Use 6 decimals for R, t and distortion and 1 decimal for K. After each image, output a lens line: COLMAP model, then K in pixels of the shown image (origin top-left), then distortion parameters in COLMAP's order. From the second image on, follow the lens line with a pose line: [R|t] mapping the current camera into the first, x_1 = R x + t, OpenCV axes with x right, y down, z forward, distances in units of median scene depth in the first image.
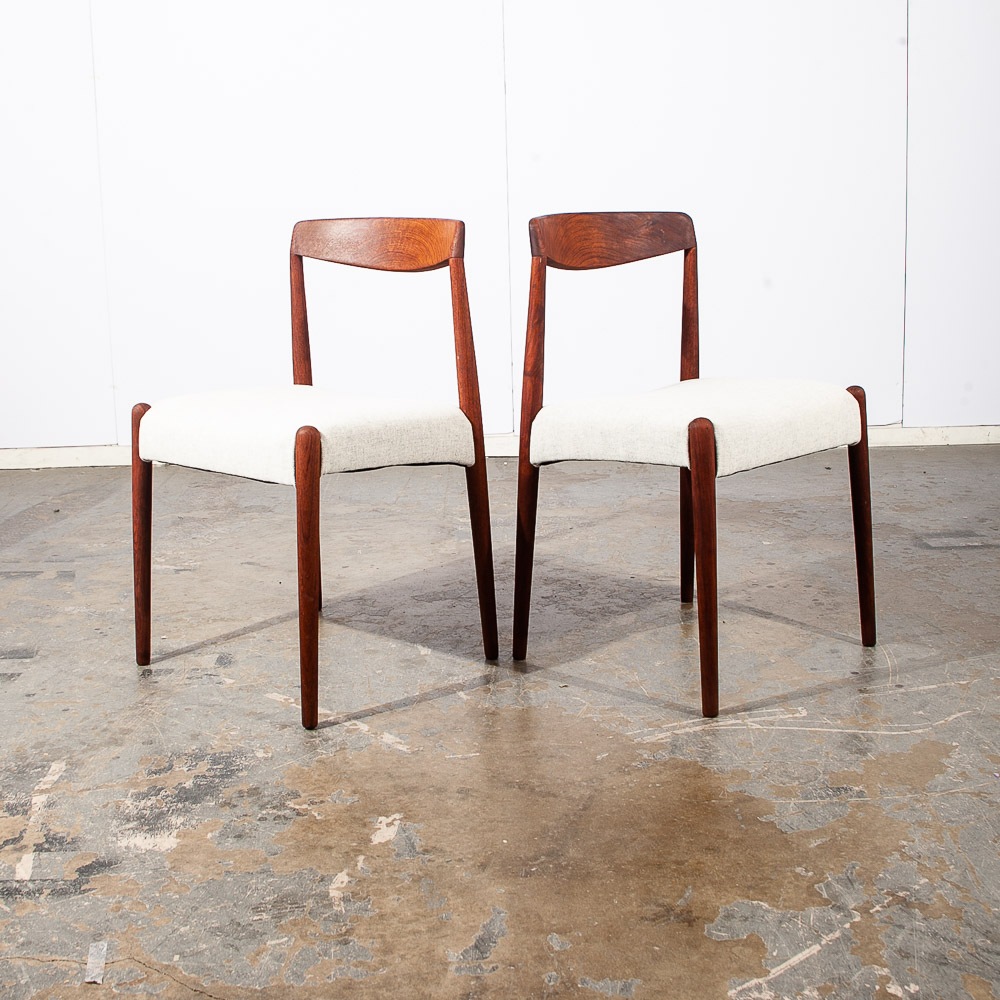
lens RADIAL K [[1375.1, 0, 498.5], [0, 1375.1, 460.7], [0, 0, 1]] dist [-0.124812, 0.103663]
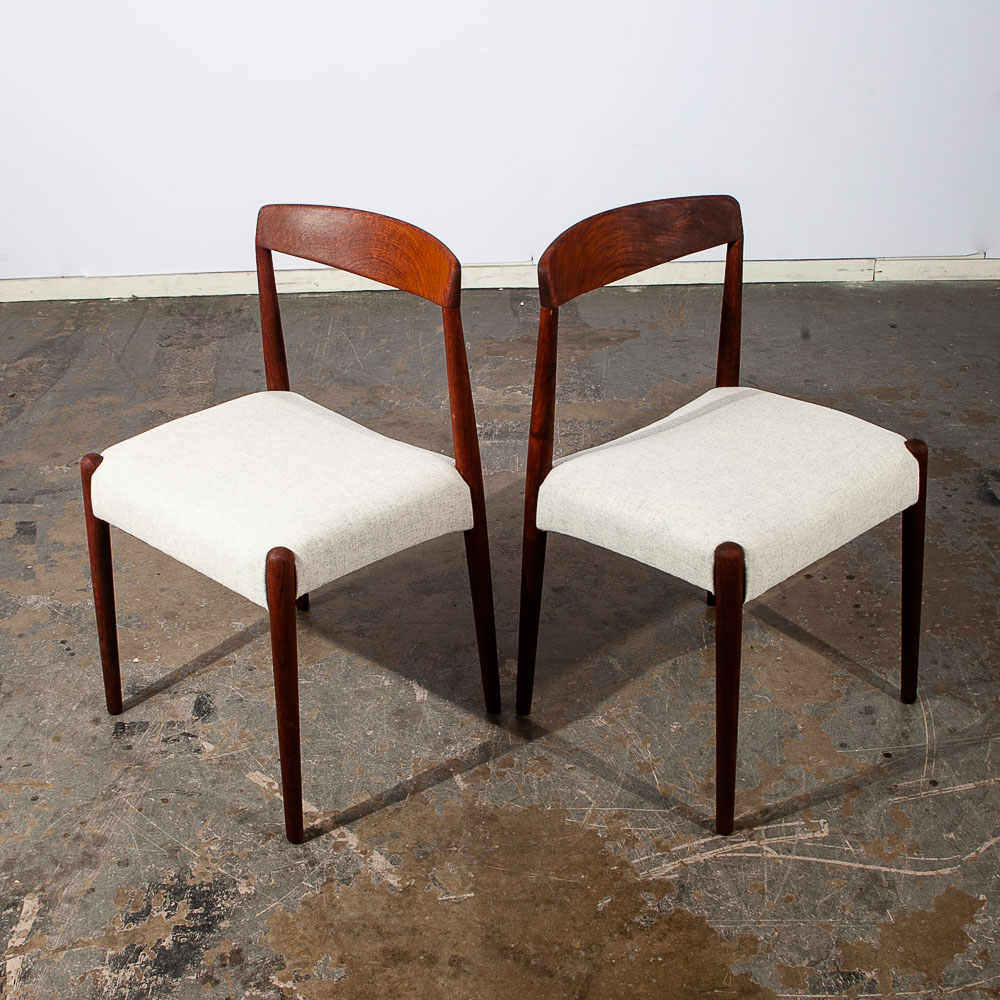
lens RADIAL K [[1531.5, 0, 500.0], [0, 1531.5, 500.0], [0, 0, 1]] dist [-0.121429, 0.094991]
pose [[0.999789, 0.010759, -0.017510, 0.019490], [-0.004860, 0.951635, 0.307191, -0.371047], [0.019968, -0.307041, 0.951487, 0.087802]]
